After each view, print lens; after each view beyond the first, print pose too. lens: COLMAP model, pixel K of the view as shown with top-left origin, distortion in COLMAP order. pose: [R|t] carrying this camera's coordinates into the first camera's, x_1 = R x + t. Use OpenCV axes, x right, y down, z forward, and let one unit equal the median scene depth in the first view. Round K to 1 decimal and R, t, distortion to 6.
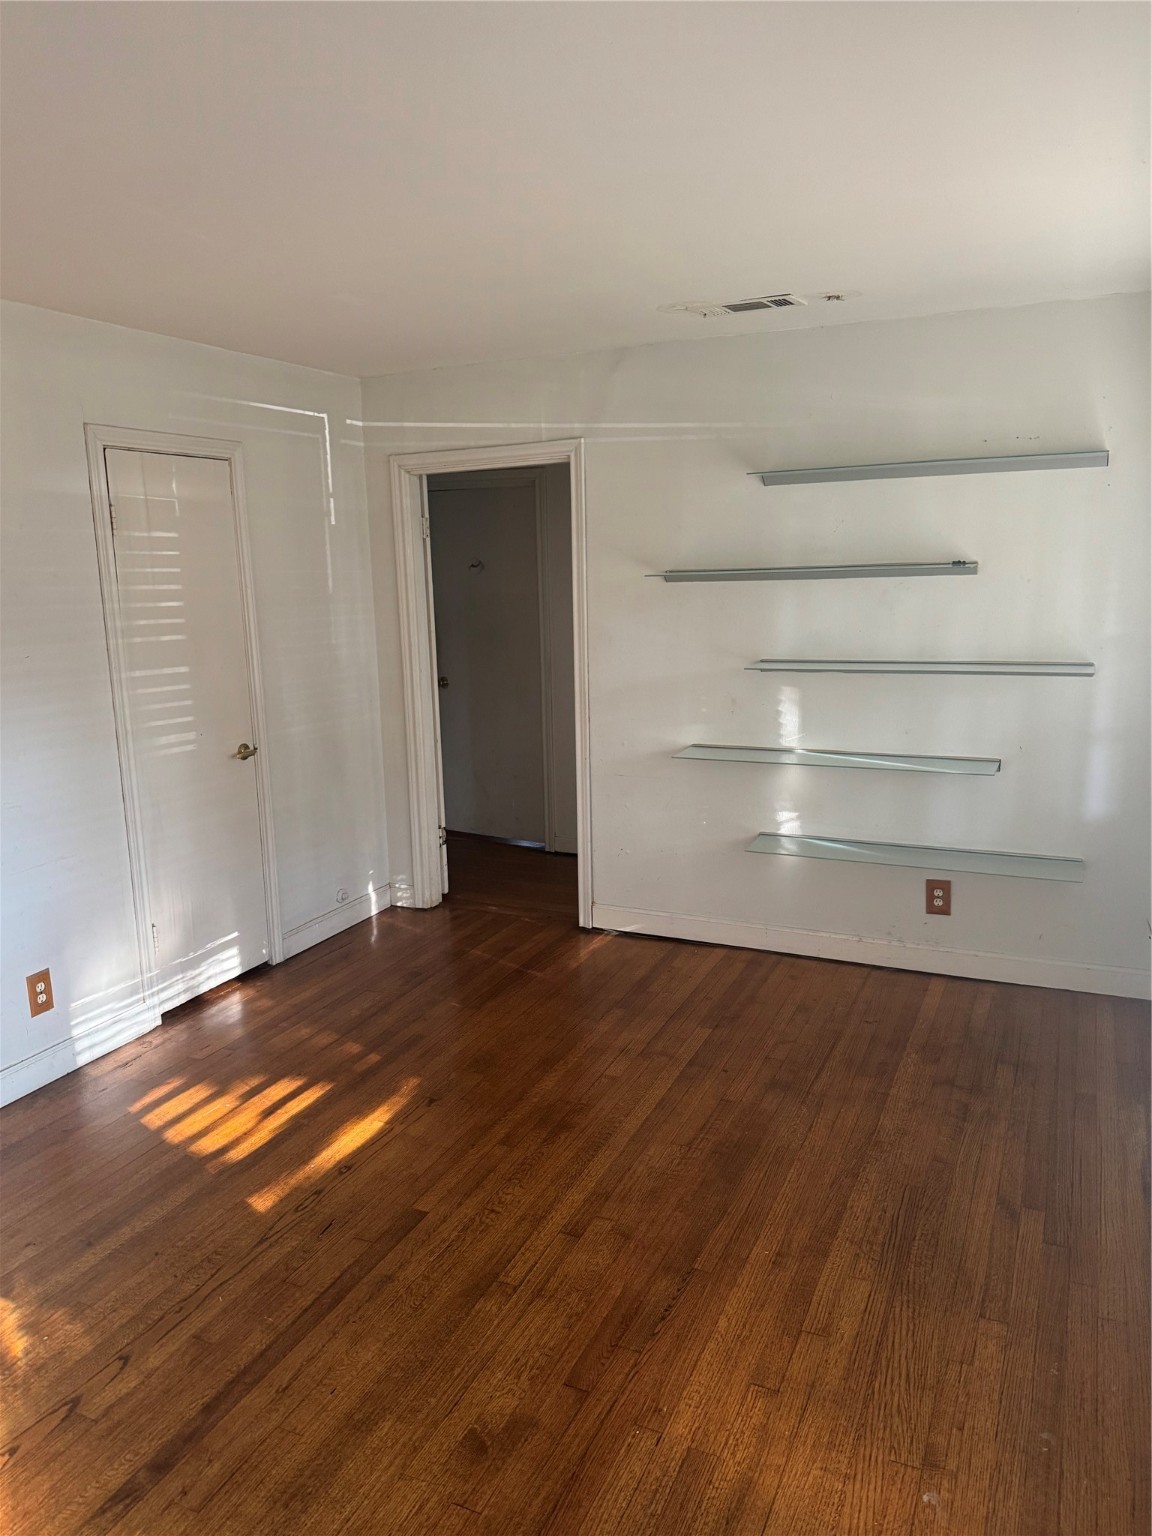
lens RADIAL K [[1087.4, 0, 576.0], [0, 1087.4, 768.0], [0, 0, 1]] dist [0.069350, -0.100537]
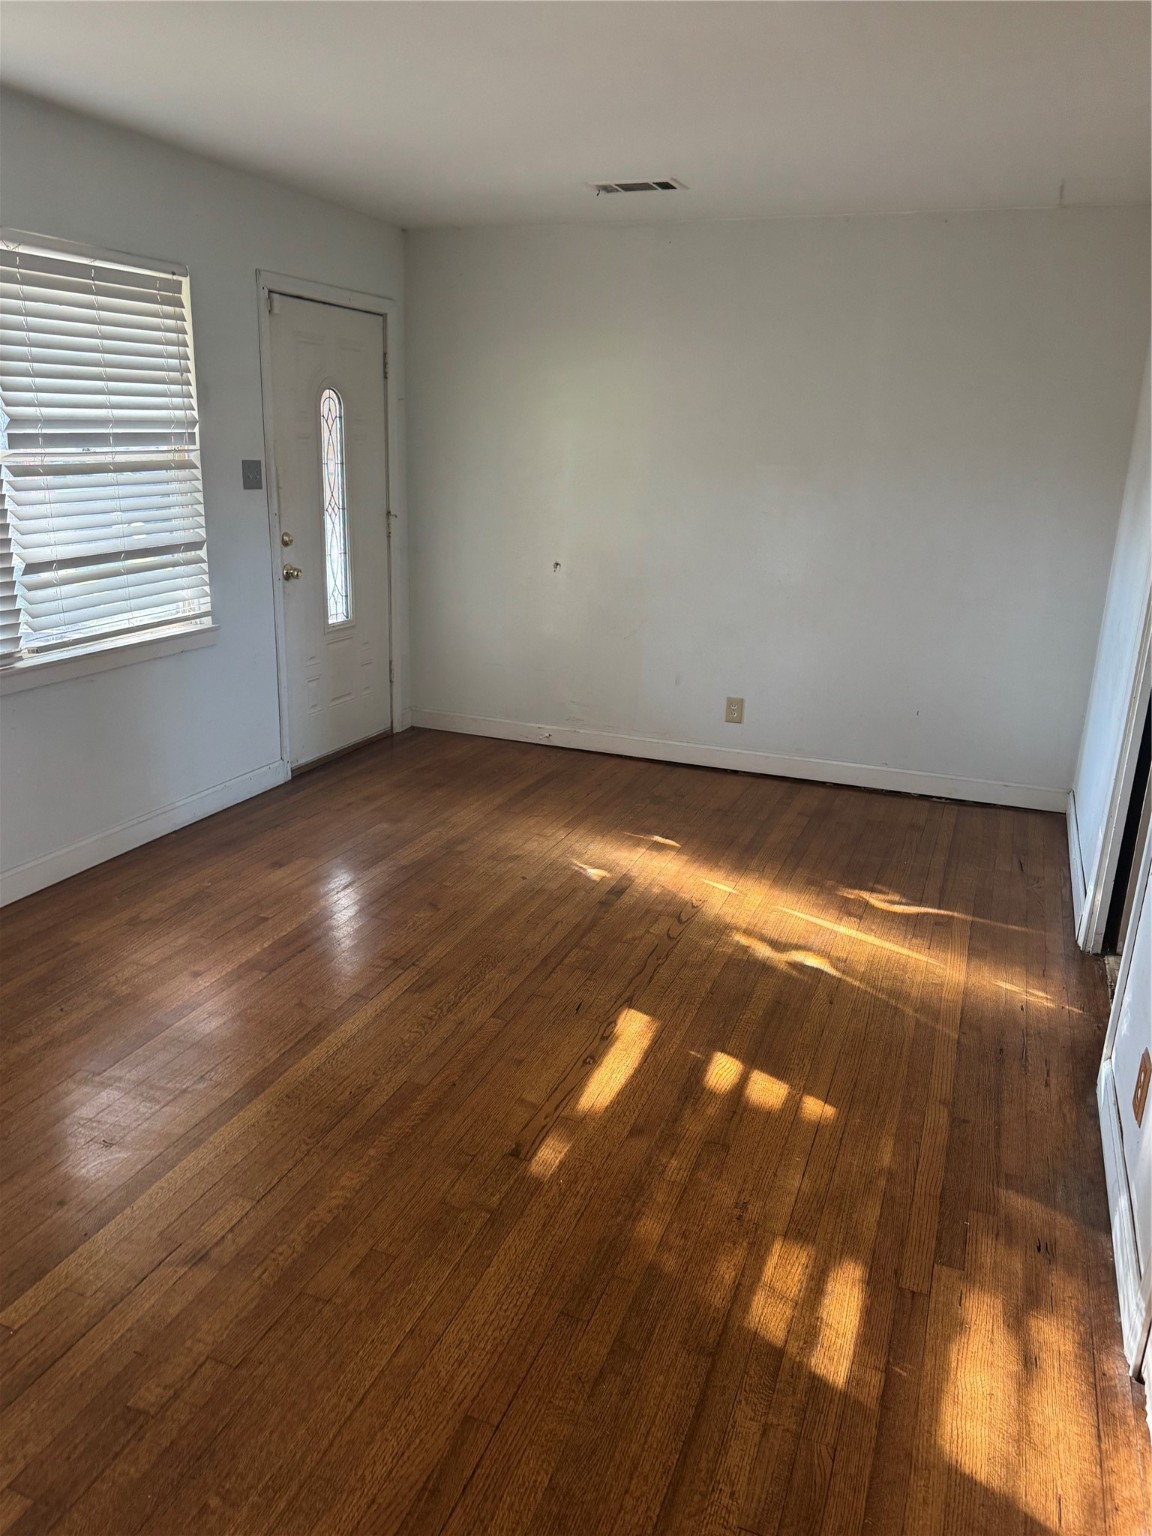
lens RADIAL K [[1087.4, 0, 576.0], [0, 1087.4, 768.0], [0, 0, 1]] dist [0.069350, -0.100537]
pose [[-0.998780, 0.009248, -0.048515, -0.175890], [-0.014701, 0.882117, 0.470801, -0.338696], [0.047149, 0.470940, -0.880905, 1.915019]]
